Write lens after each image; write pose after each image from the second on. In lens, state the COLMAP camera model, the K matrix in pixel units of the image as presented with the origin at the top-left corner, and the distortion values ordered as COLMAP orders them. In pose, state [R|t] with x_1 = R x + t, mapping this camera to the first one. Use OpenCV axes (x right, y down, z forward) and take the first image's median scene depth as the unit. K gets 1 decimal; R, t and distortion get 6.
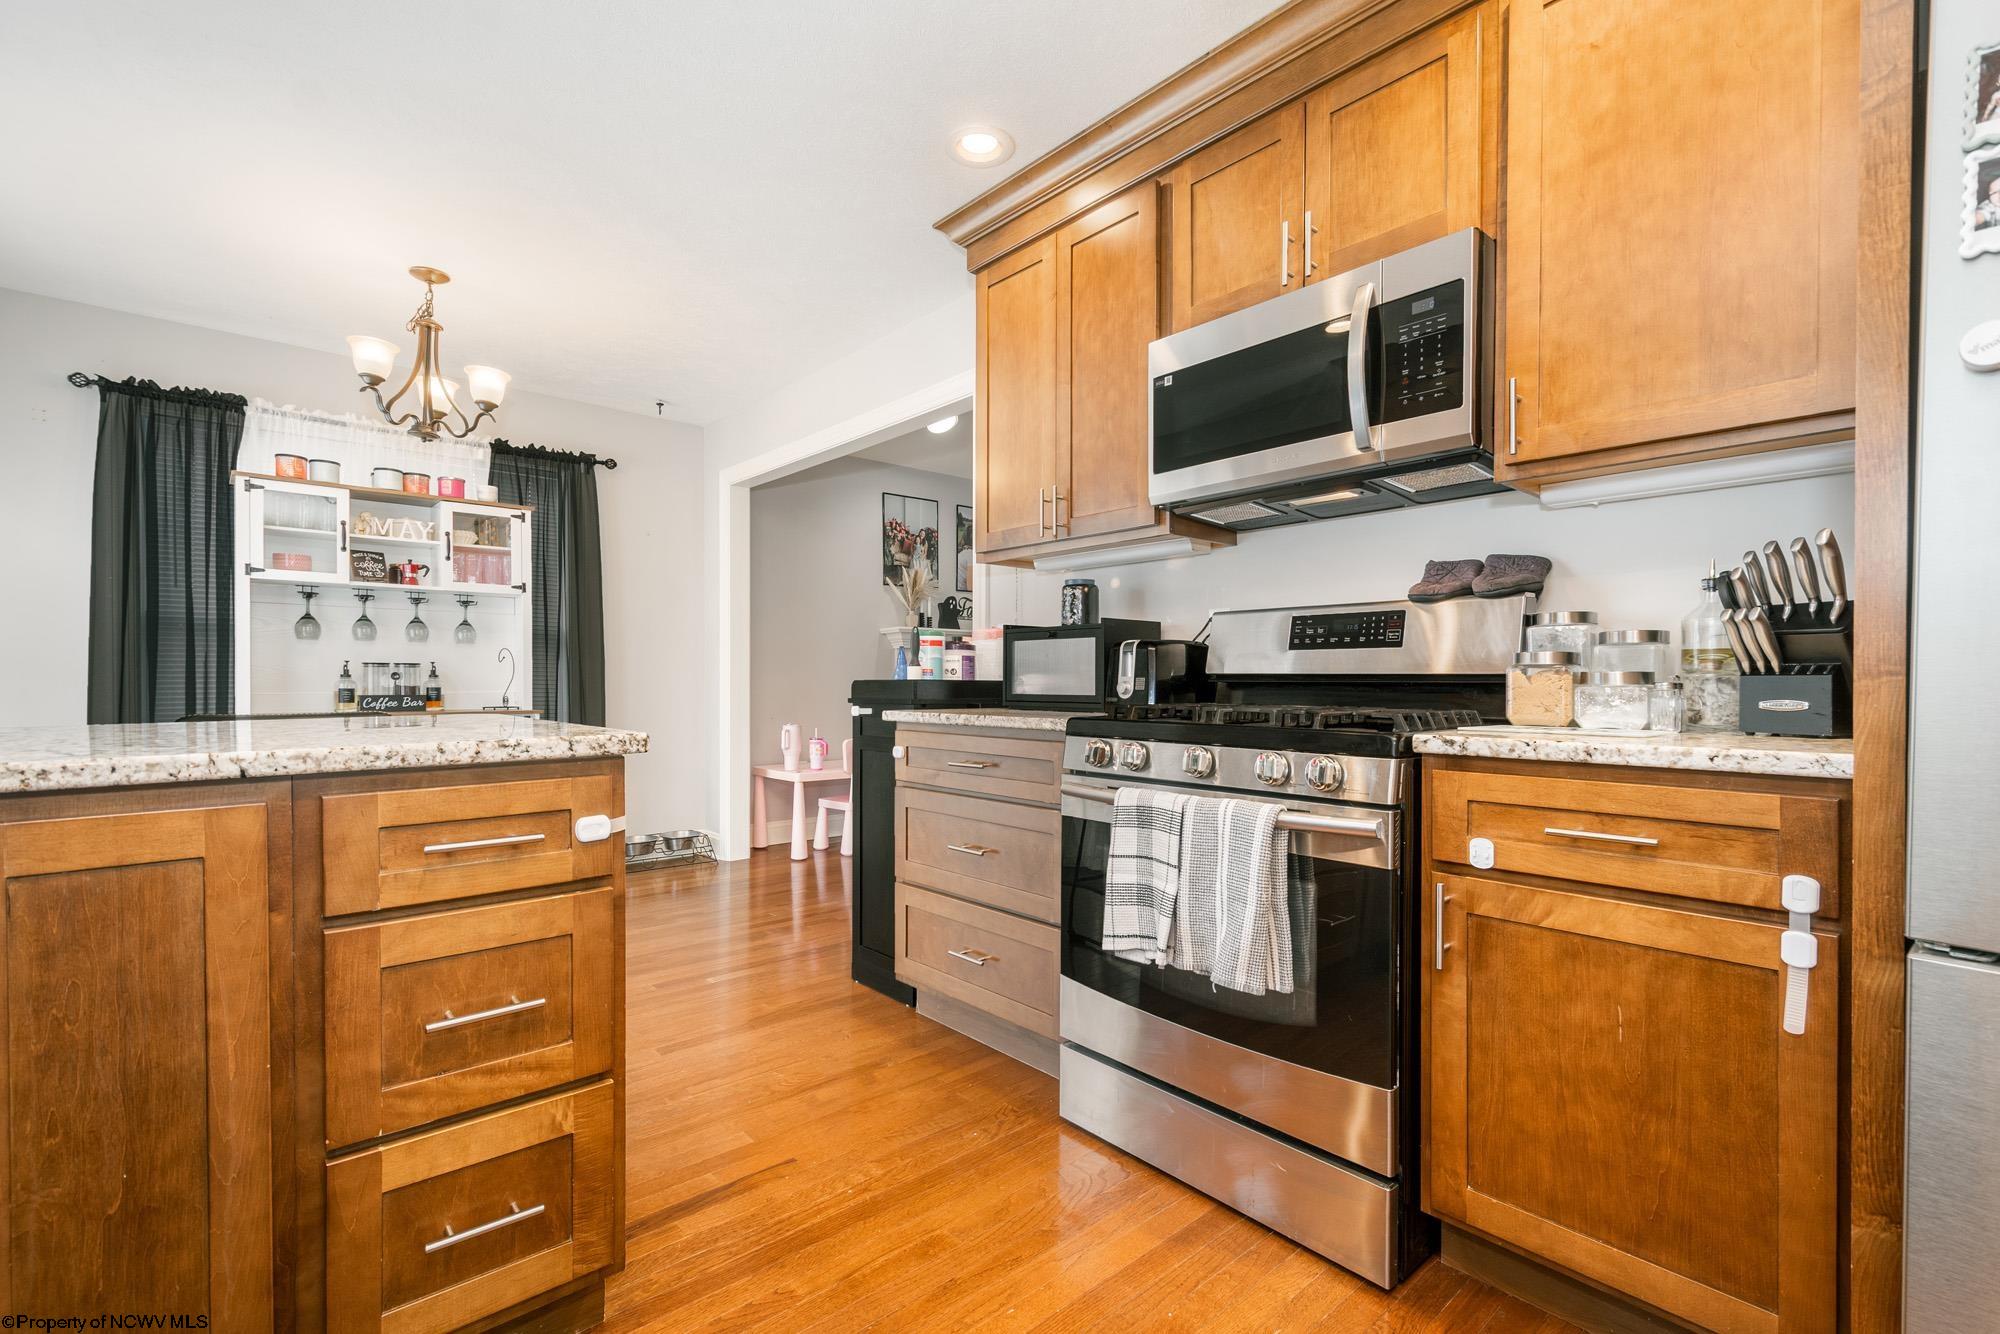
lens RADIAL K [[893.0, 0, 1005.0], [0, 893.0, 686.6], [0, 0, 1]] dist [0.011957, -0.002312]
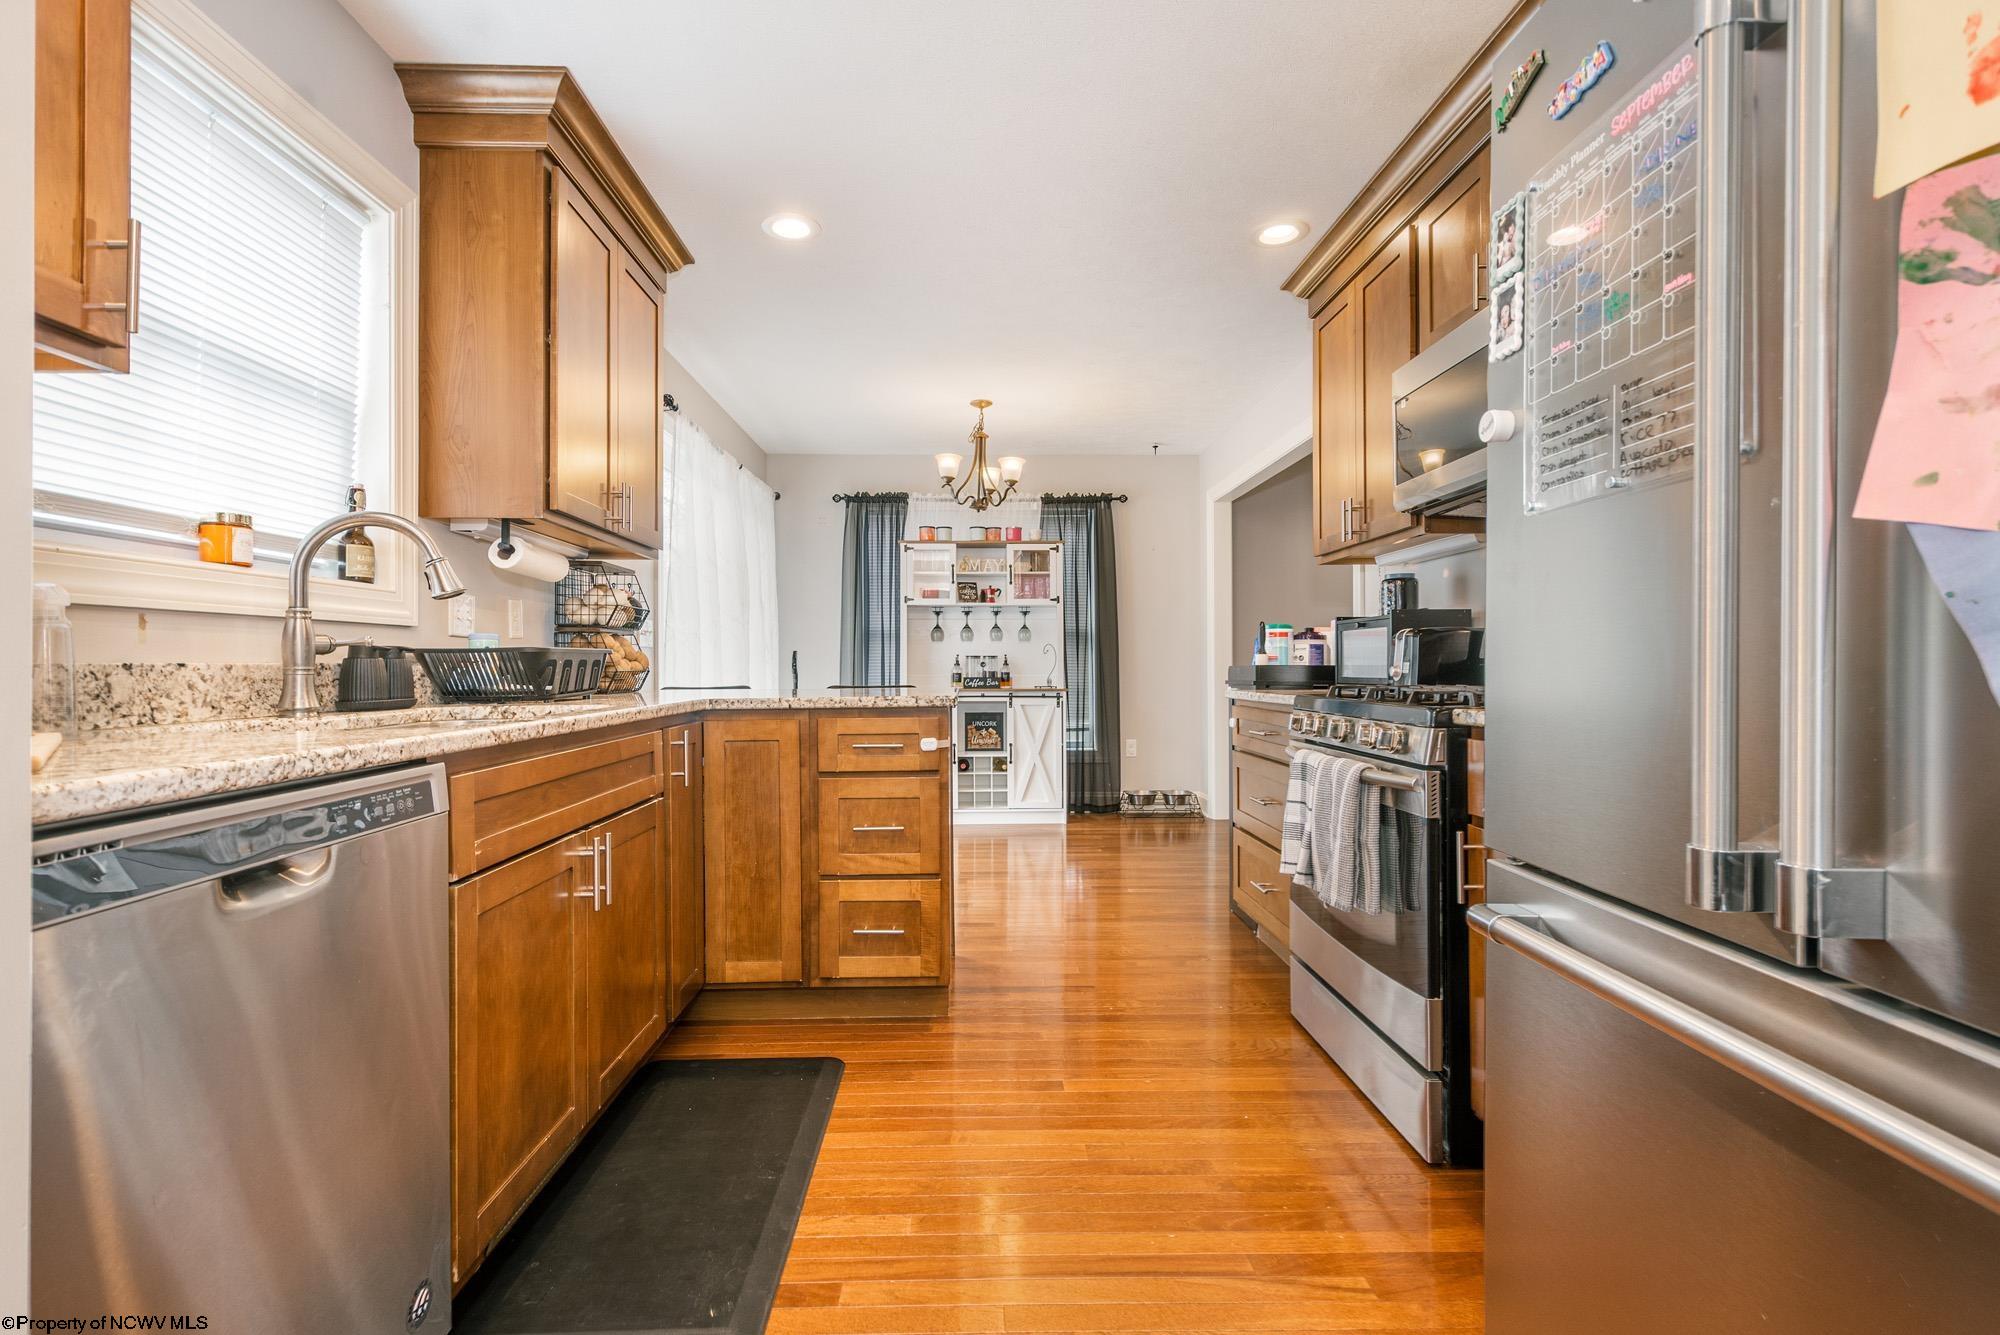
lens RADIAL K [[893.0, 0, 975.2], [0, 893.0, 661.1], [0, 0, 1]] dist [0.011957, -0.002312]
pose [[0.753628, -0.008846, -0.657241, 0.288399], [0.000450, 0.999916, -0.012942, 0.001628], [0.657301, 0.009457, 0.753569, -0.124653]]
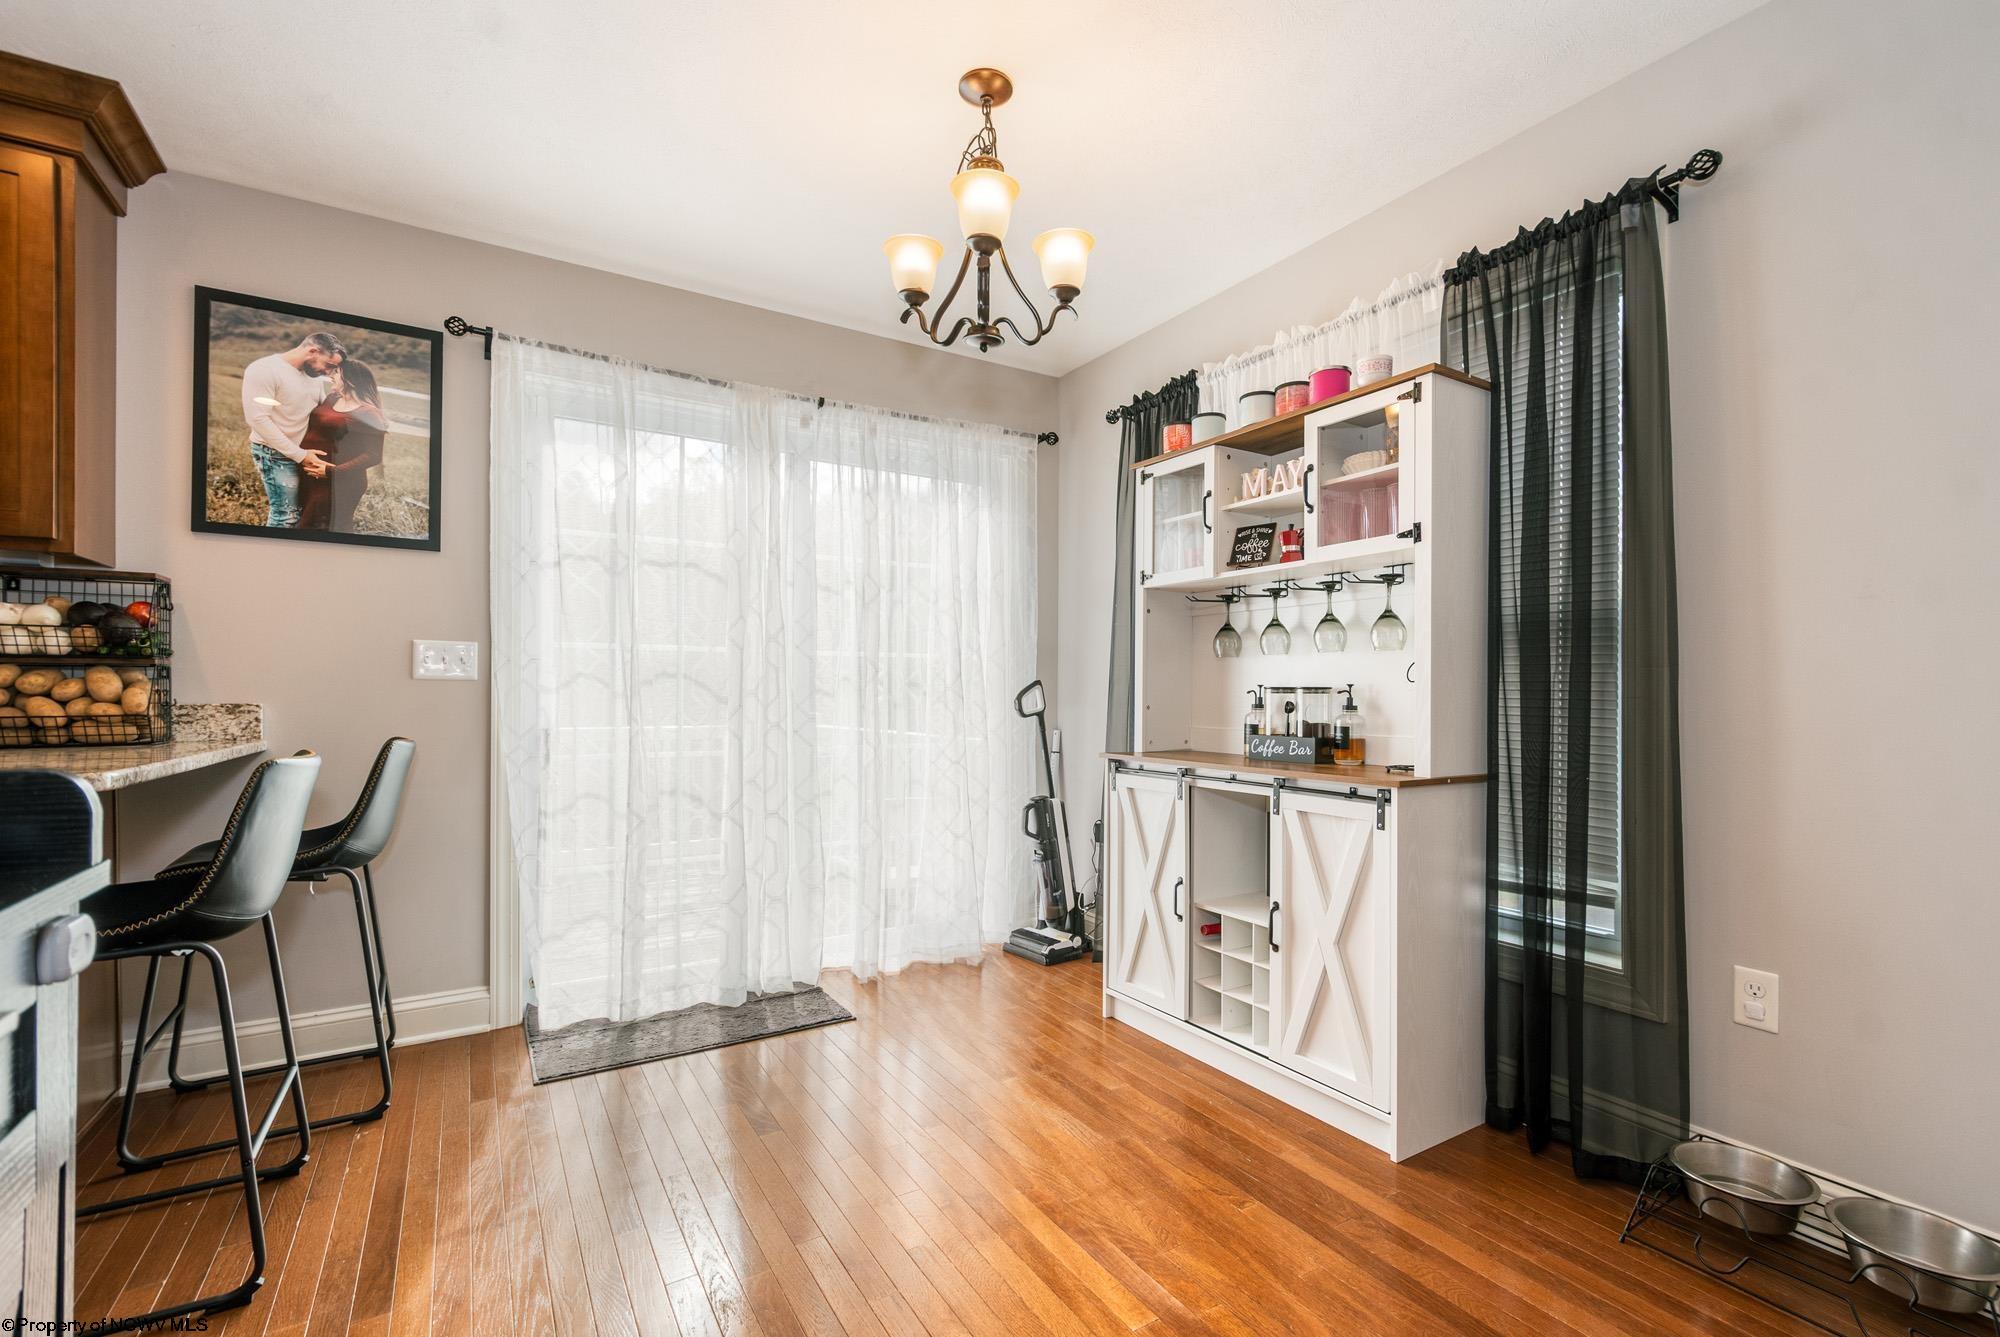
lens RADIAL K [[905.4, 0, 982.3], [0, 905.4, 688.6], [0, 0, 1]] dist [0.011646, -0.001206]
pose [[-0.188340, -0.015488, -0.981982, 0.005396], [-0.012333, 0.999834, -0.013405, -0.014303], [0.982026, 0.009586, -0.188500, 0.924407]]
